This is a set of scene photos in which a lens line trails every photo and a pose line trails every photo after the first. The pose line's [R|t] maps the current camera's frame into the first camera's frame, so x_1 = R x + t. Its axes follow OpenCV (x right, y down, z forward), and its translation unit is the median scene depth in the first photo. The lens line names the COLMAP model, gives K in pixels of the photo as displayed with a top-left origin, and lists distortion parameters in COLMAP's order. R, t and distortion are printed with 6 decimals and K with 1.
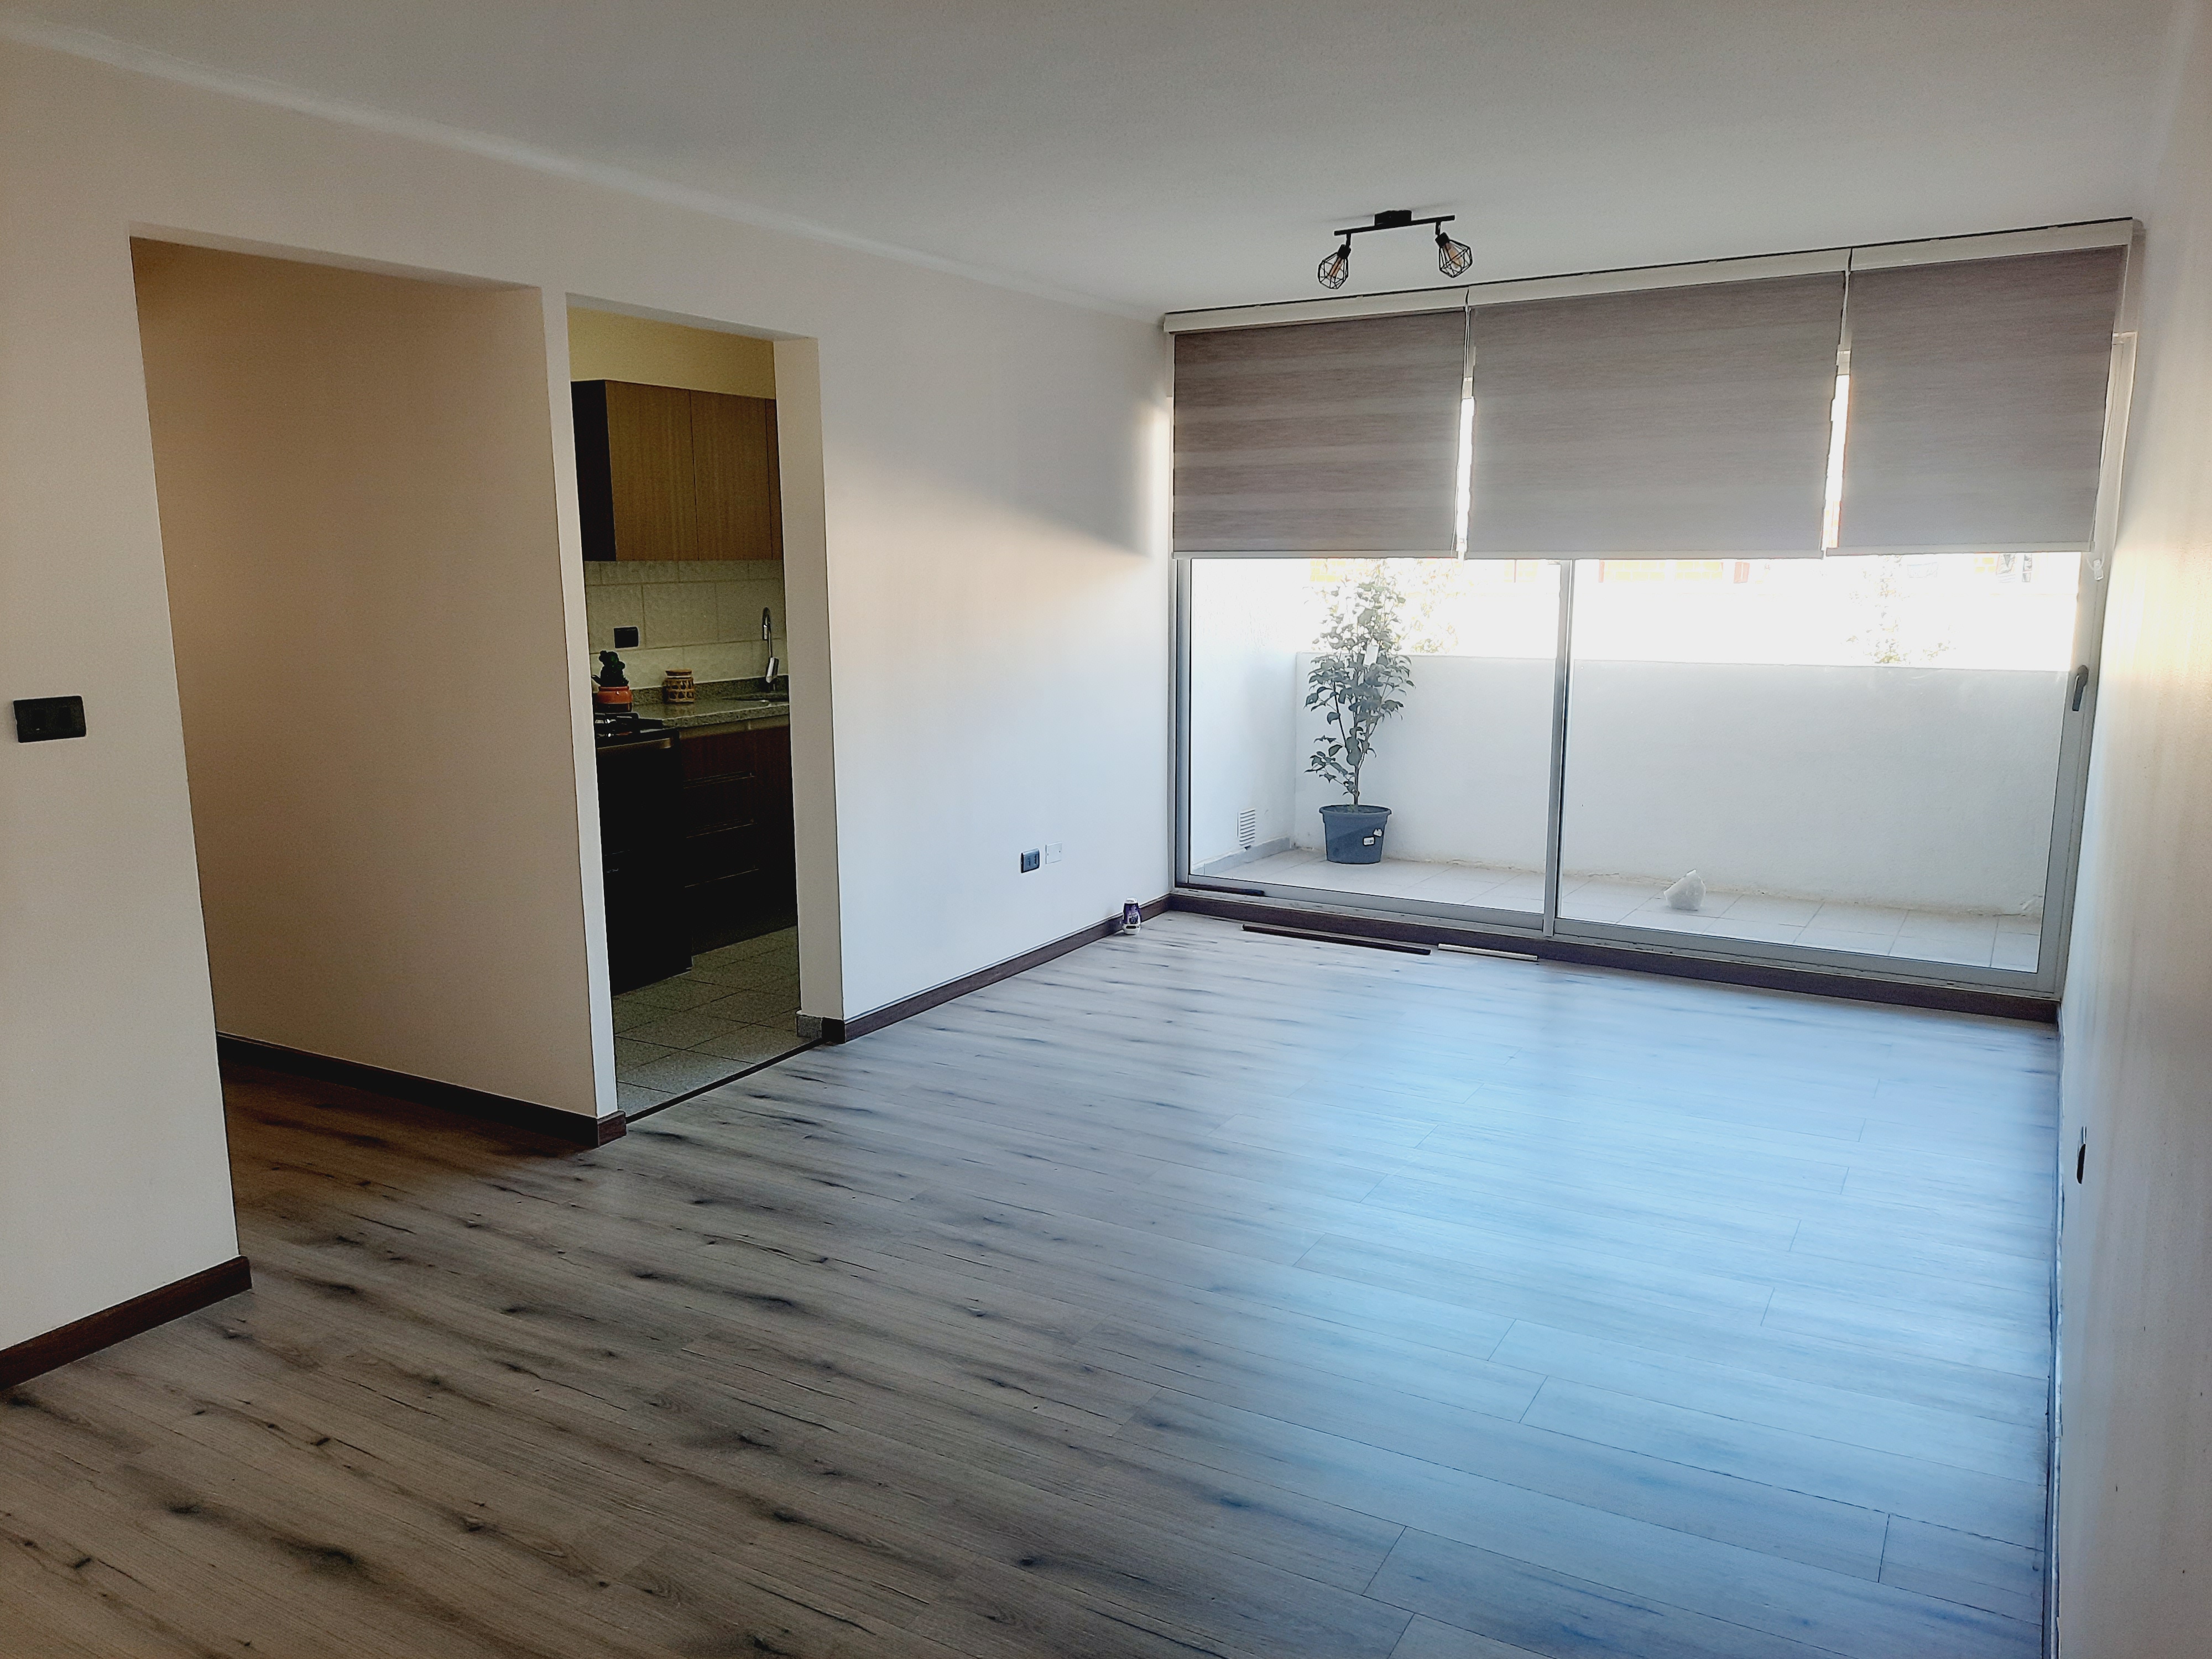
lens RADIAL K [[1627.0, 0, 1099.4], [0, 1627.0, 847.5], [0, 0, 1]] dist [0.062415, -0.068101]
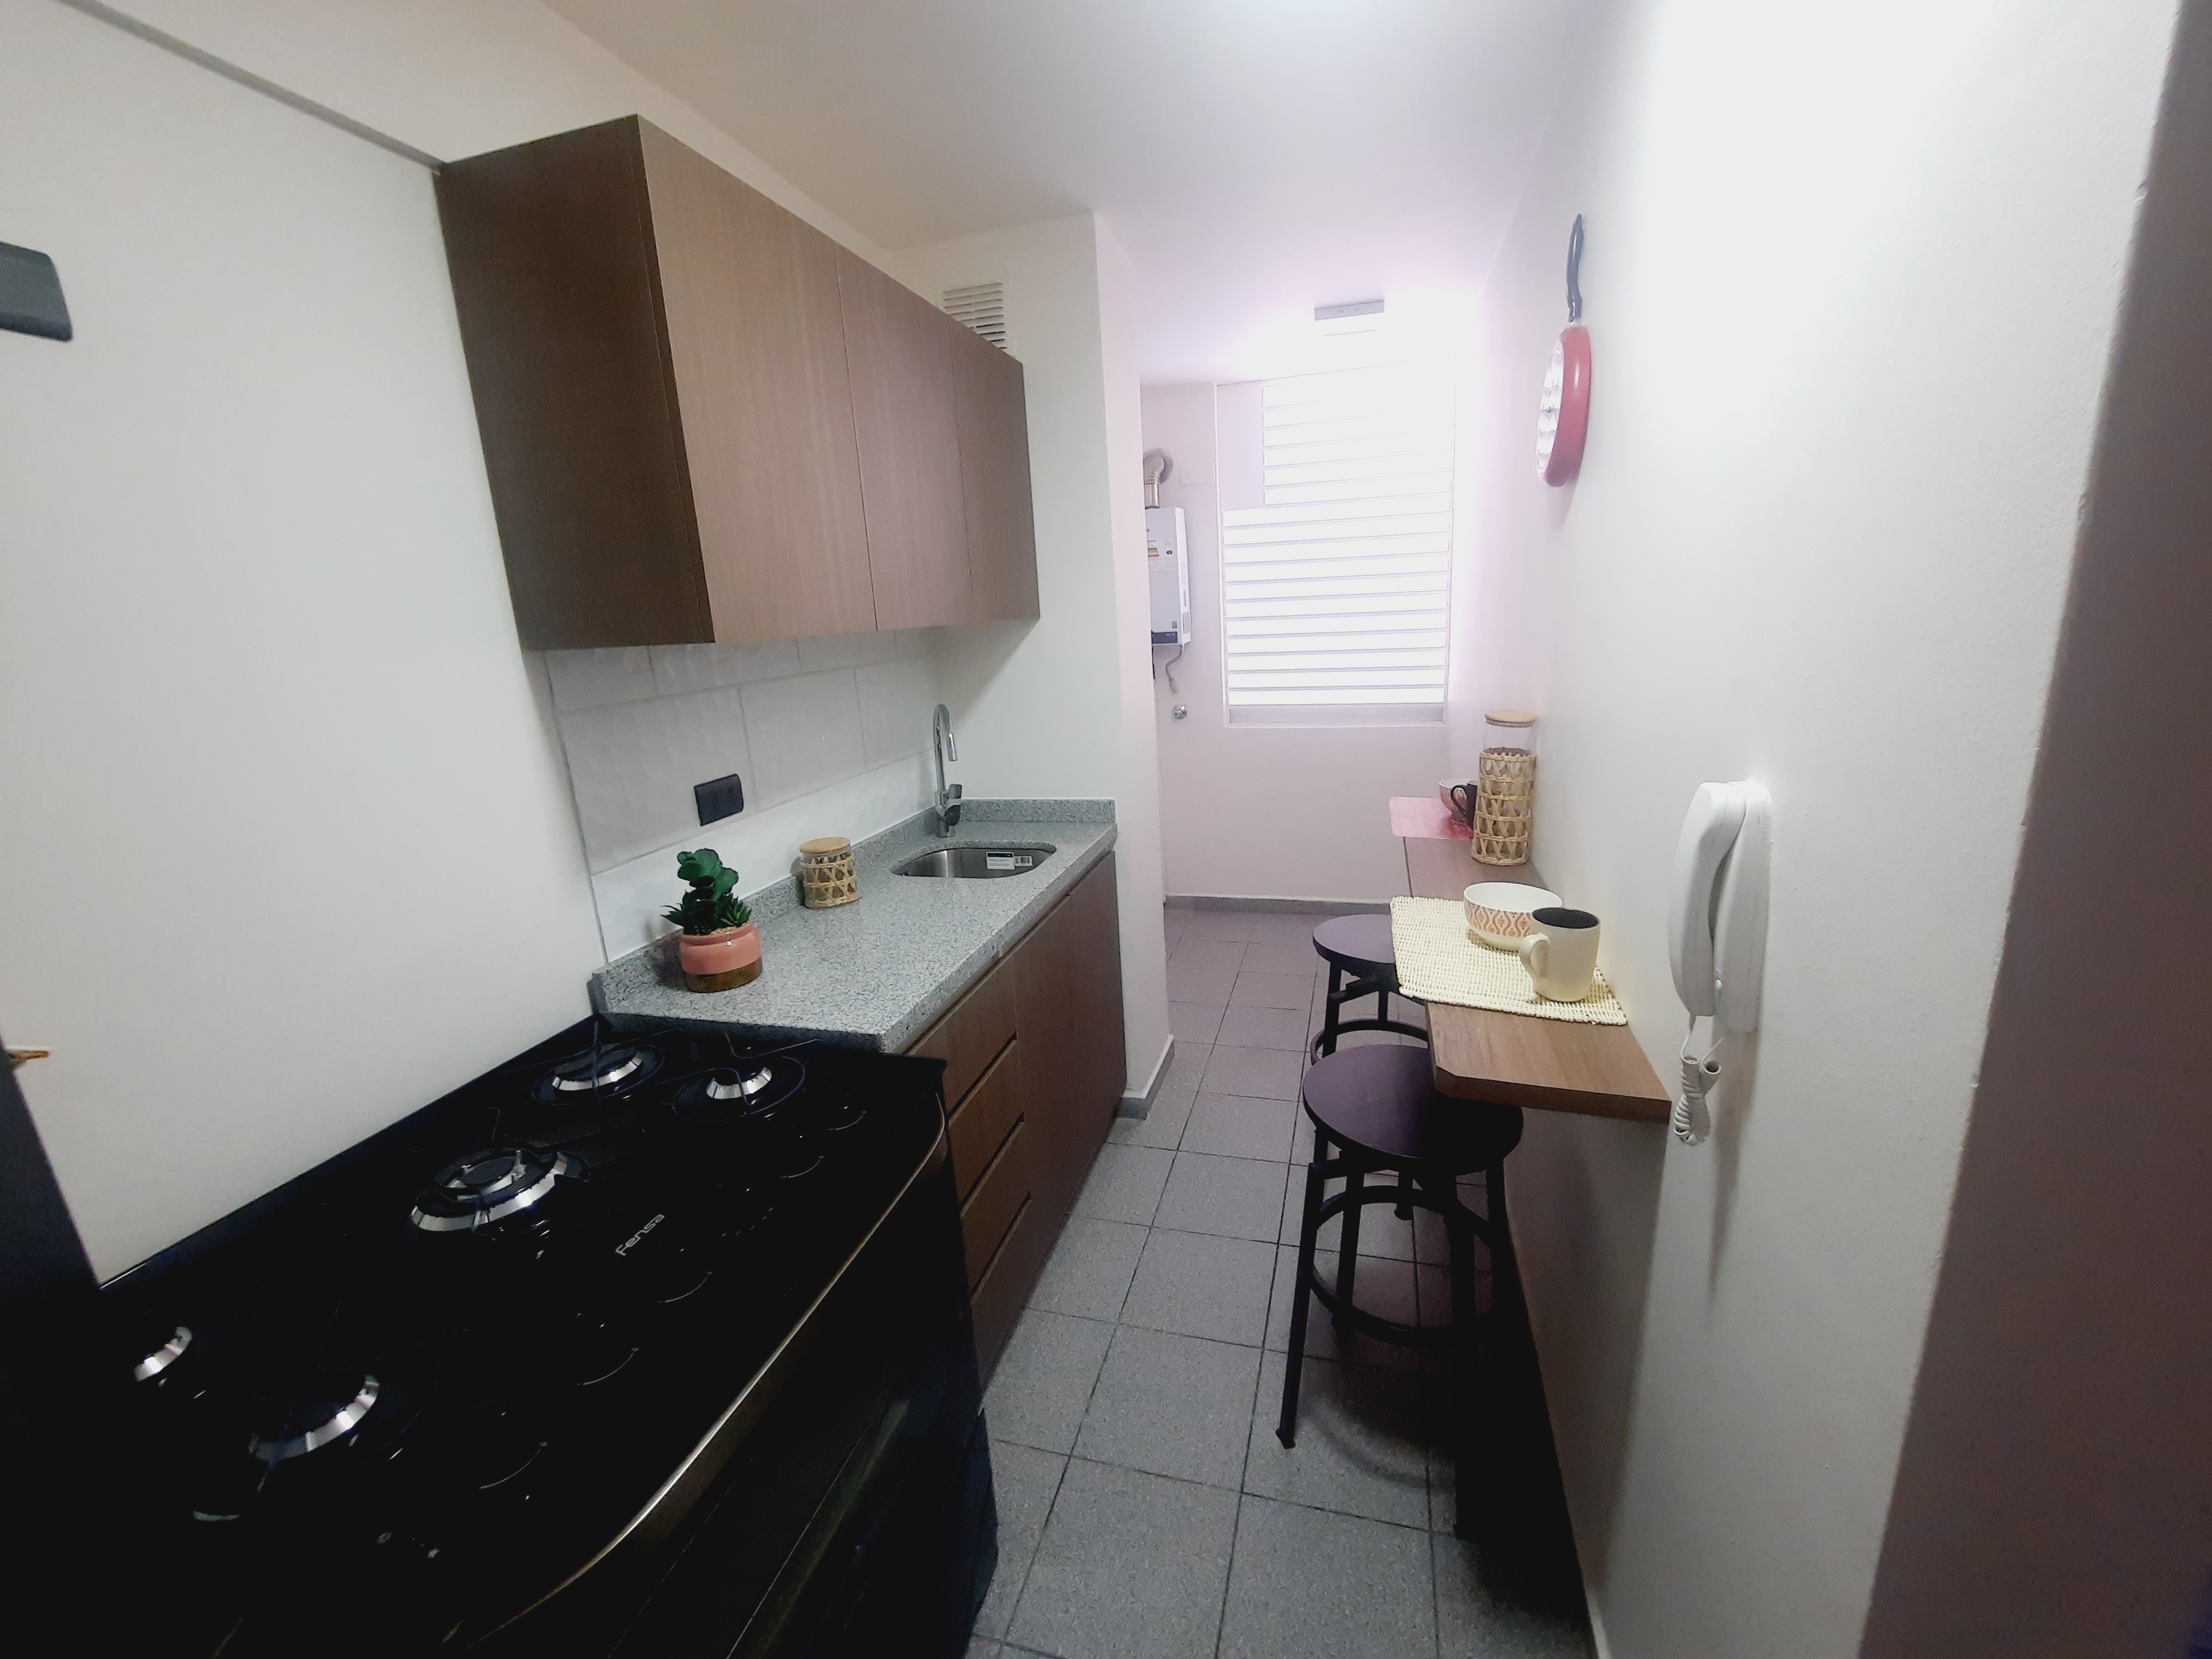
lens RADIAL K [[881.0, 0, 1127.3], [0, 881.0, 810.8], [0, 0, 1]] dist [-0.000073, -0.009473]
pose [[0.965278, -0.101731, 0.240601, -0.369108], [0.090662, 0.994268, 0.056664, -0.201428], [-0.244987, -0.032883, 0.968969, 1.122955]]
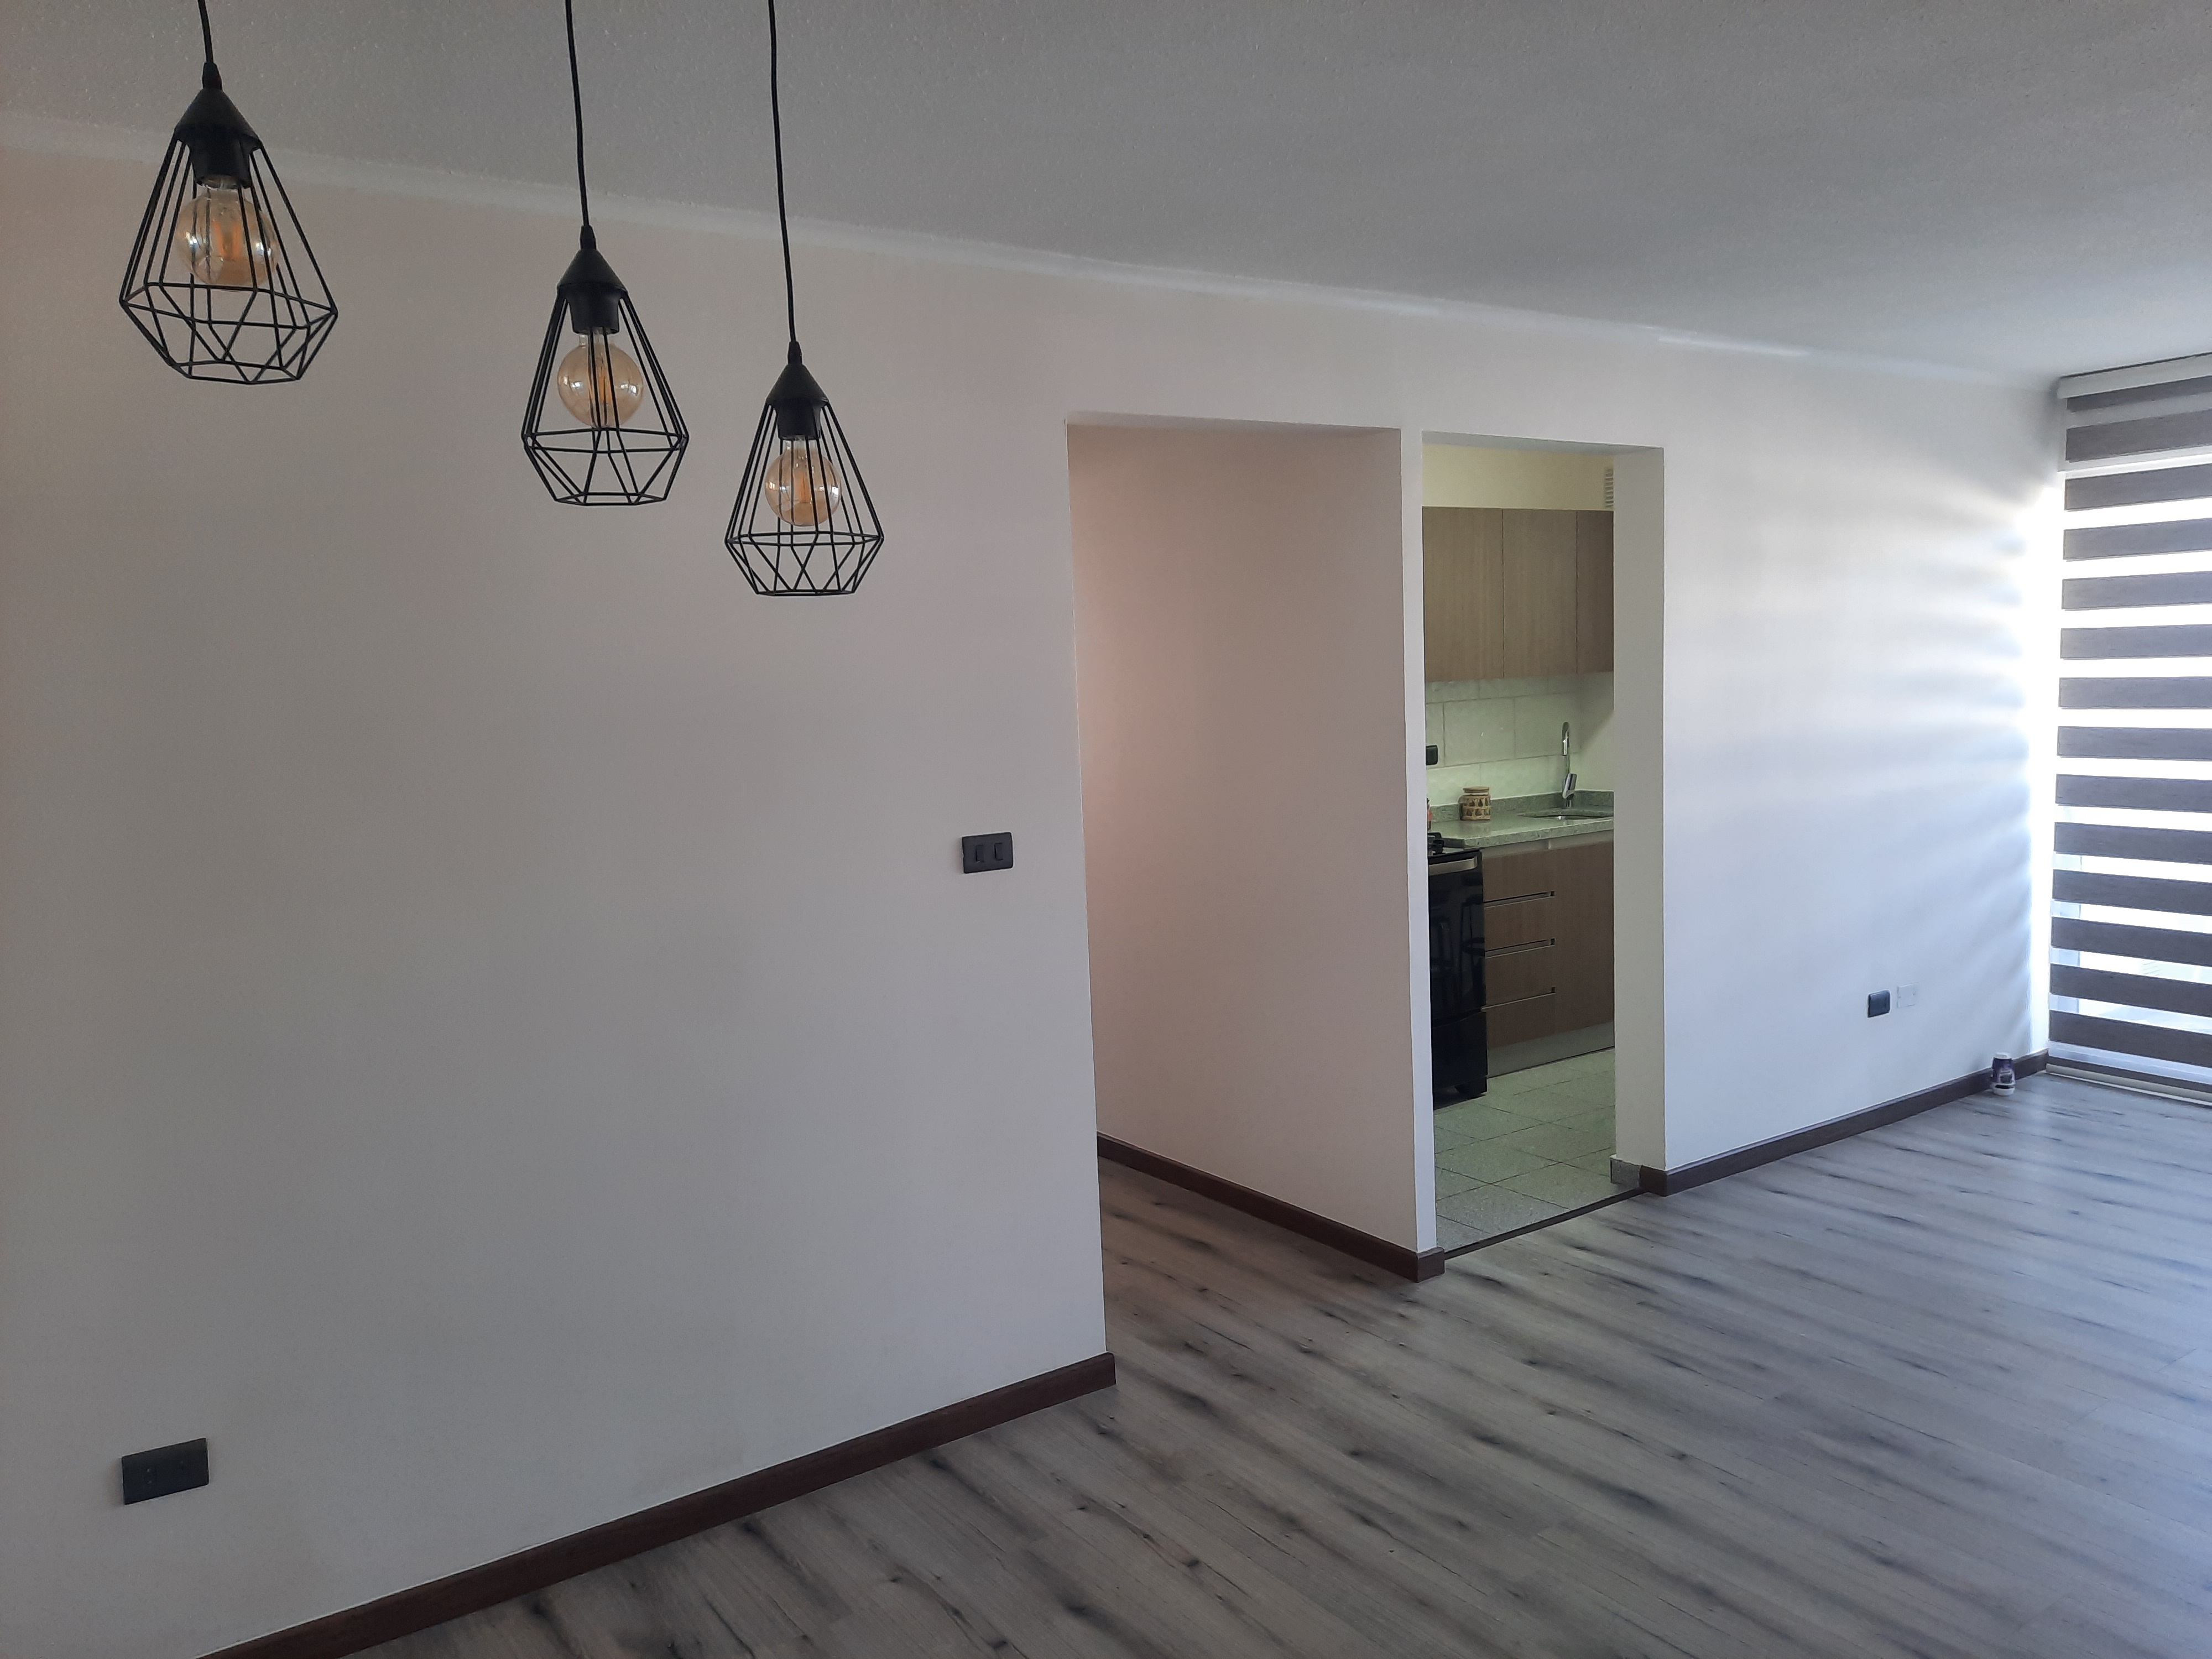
lens RADIAL K [[1627.0, 0, 1099.4], [0, 1627.0, 847.5], [0, 0, 1]] dist [0.062415, -0.068101]
pose [[0.903358, 0.016777, -0.428559, -0.062050], [-0.042284, 0.997850, -0.050067, -0.020298], [0.426798, 0.063350, 0.902126, 0.016832]]
